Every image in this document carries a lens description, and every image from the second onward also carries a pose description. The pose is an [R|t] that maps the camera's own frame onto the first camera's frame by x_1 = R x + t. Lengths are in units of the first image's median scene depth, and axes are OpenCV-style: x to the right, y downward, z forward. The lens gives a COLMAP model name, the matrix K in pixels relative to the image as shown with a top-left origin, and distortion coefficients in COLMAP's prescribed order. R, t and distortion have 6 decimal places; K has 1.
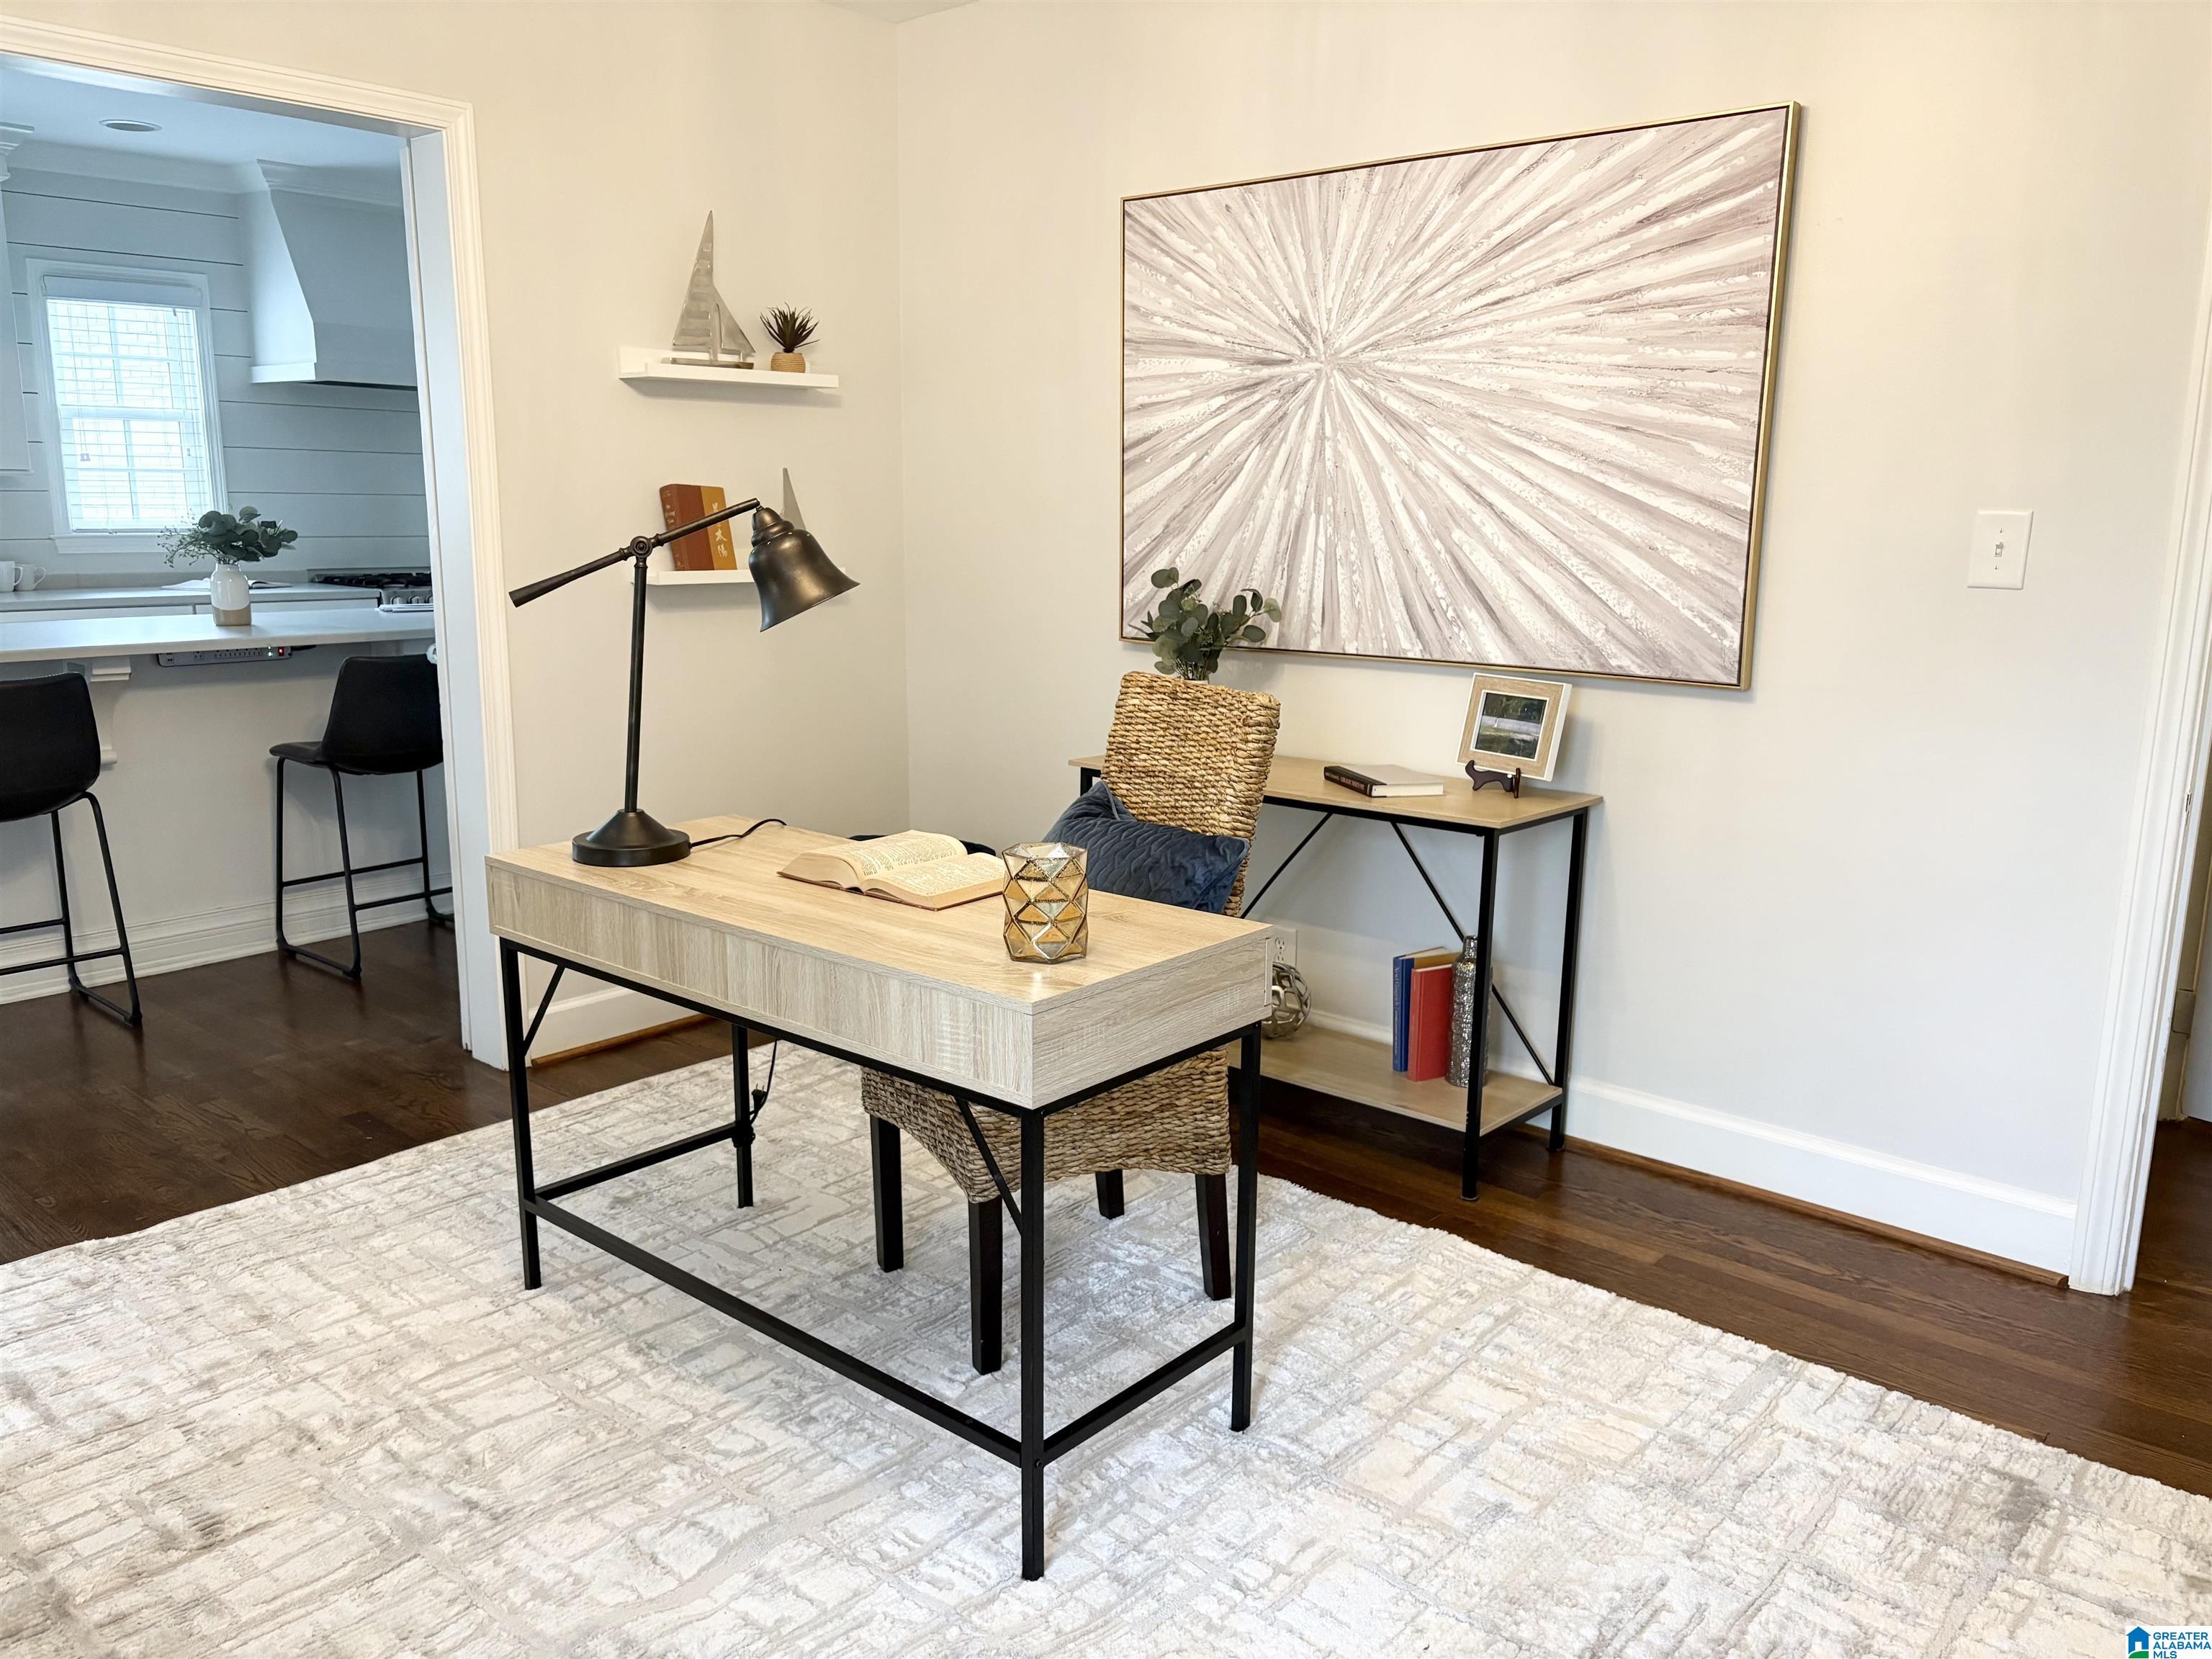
lens RADIAL K [[1685.7, 0, 1106.0], [0, 1685.7, 829.5], [0, 0, 1]] dist [-0.001190, -0.000738]
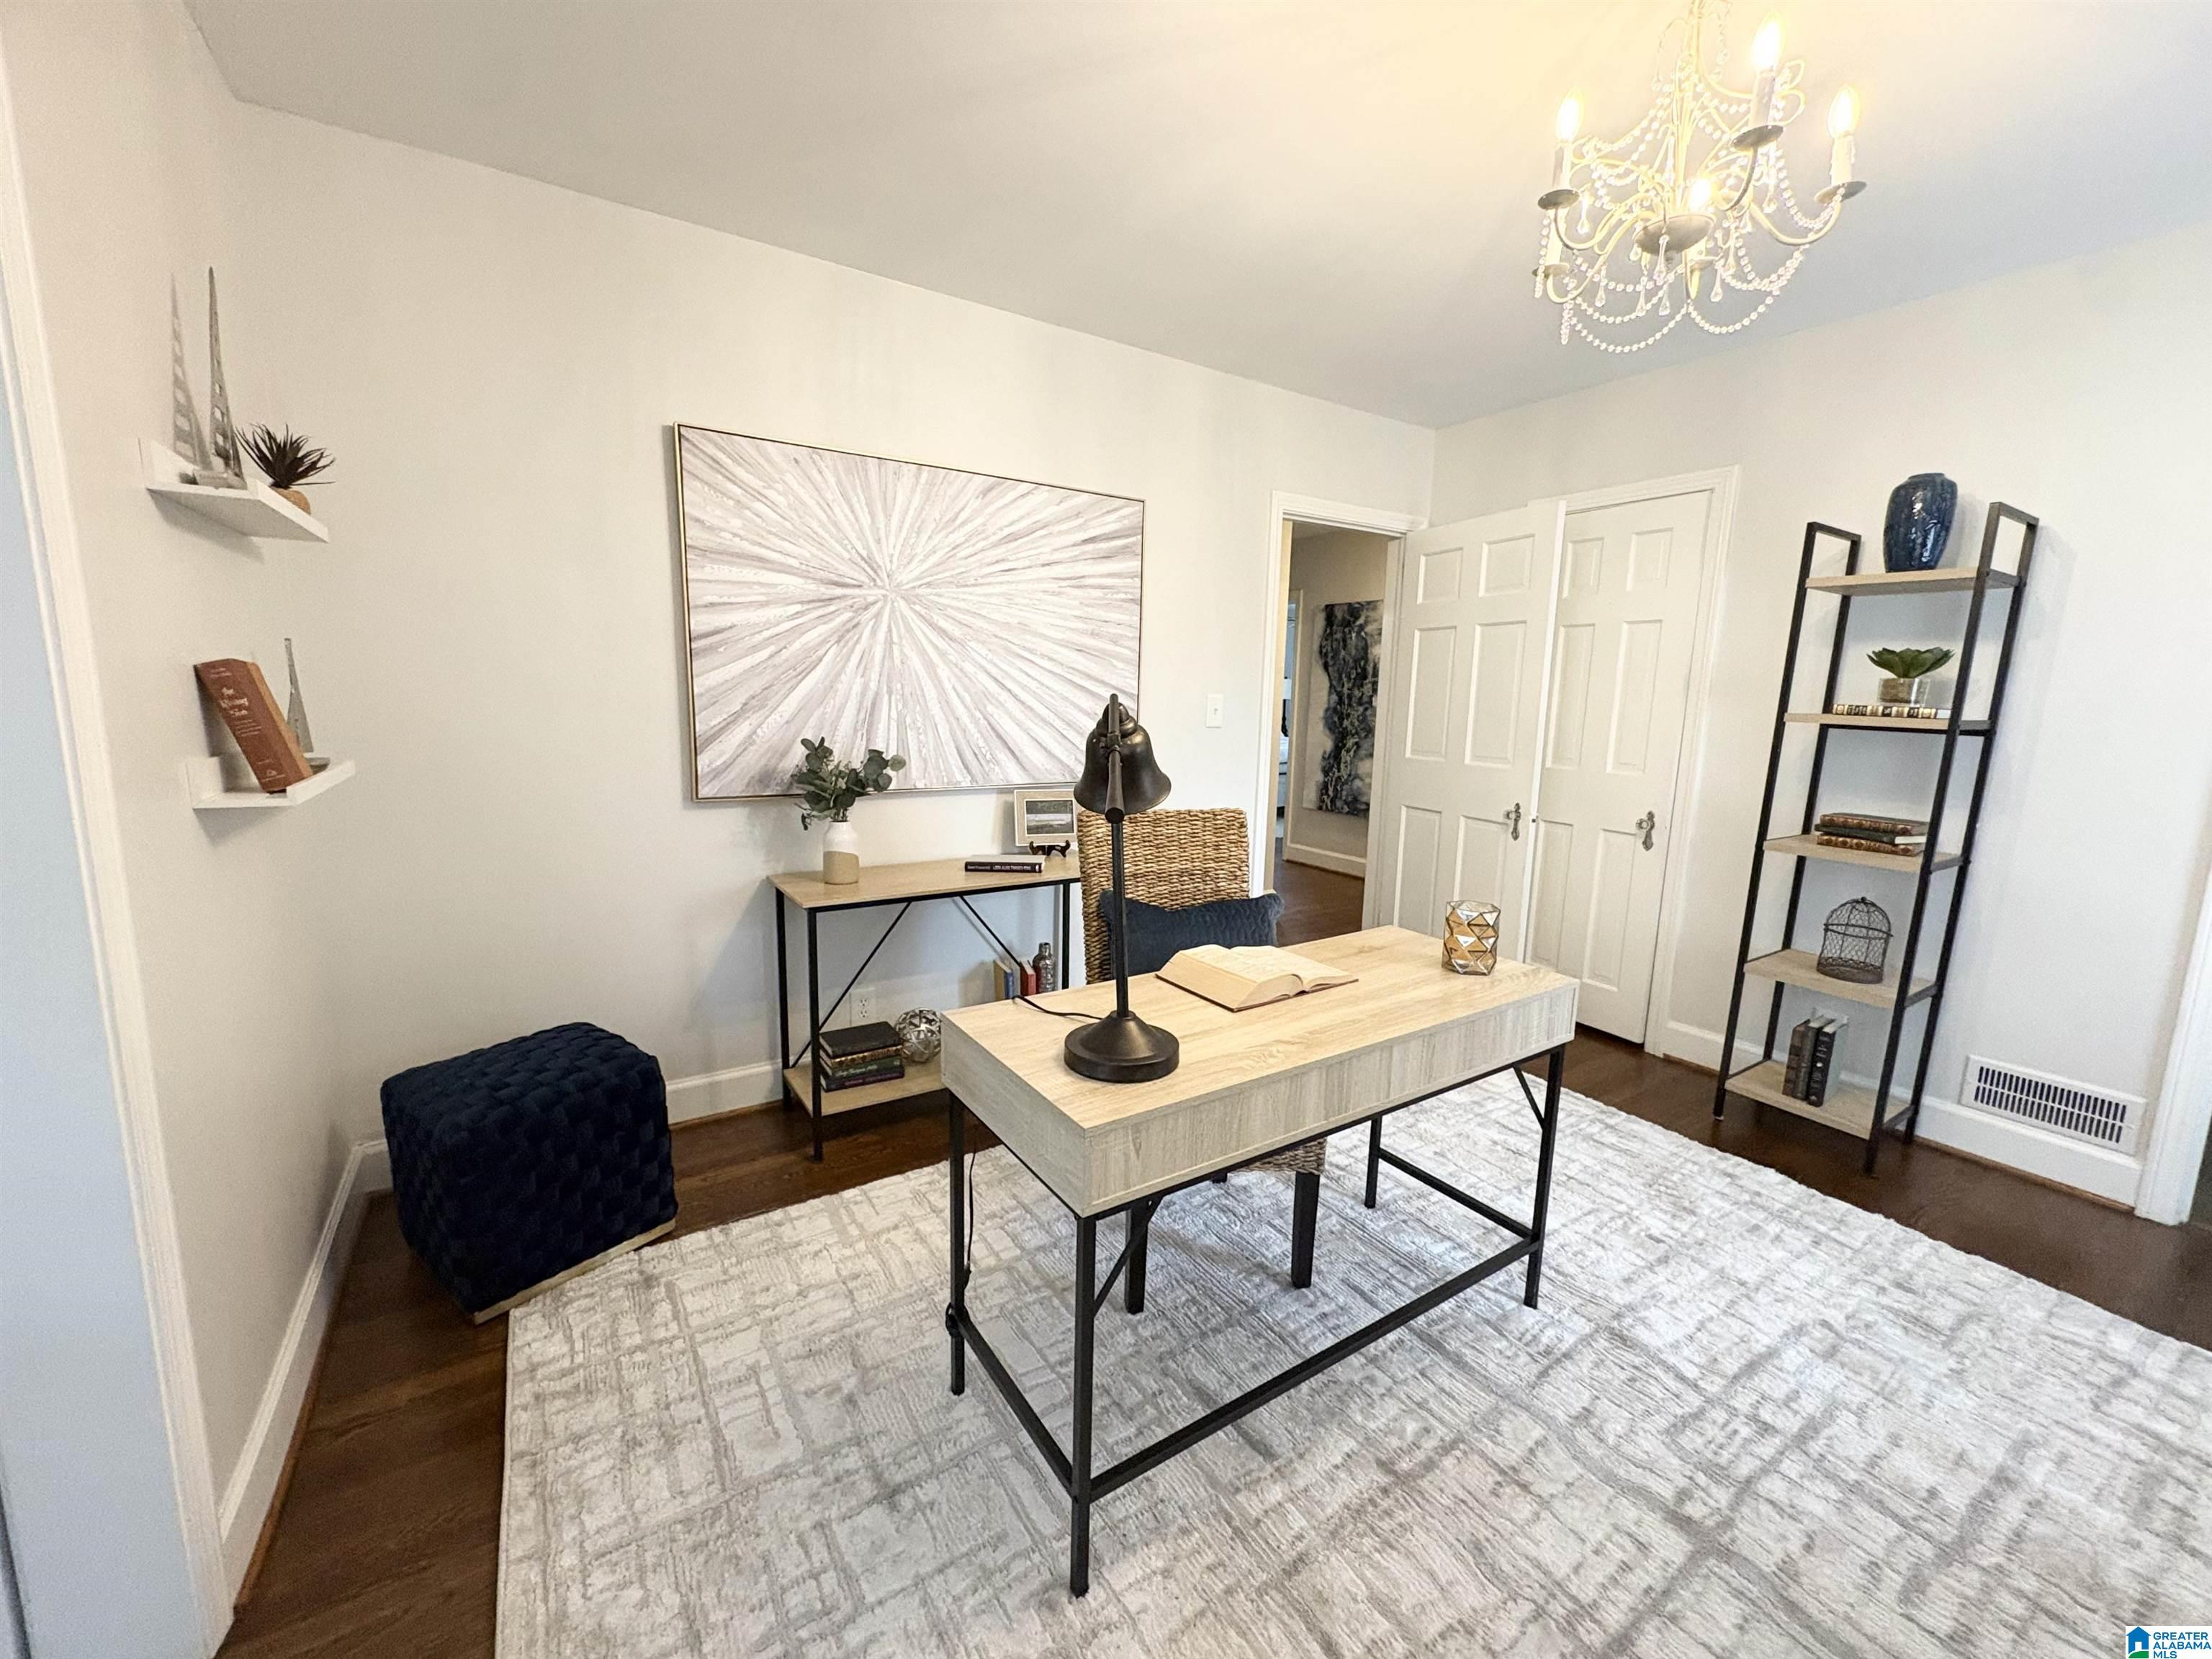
lens RADIAL K [[879.3, 0, 1104.4], [0, 879.3, 825.9], [0, 0, 1]] dist [-0.000009, 0.000218]
pose [[0.295554, -0.145024, 0.944254, -0.566995], [0.163674, 0.981483, 0.099512, -0.126353], [-0.941201, 0.125138, 0.313818, 0.626521]]
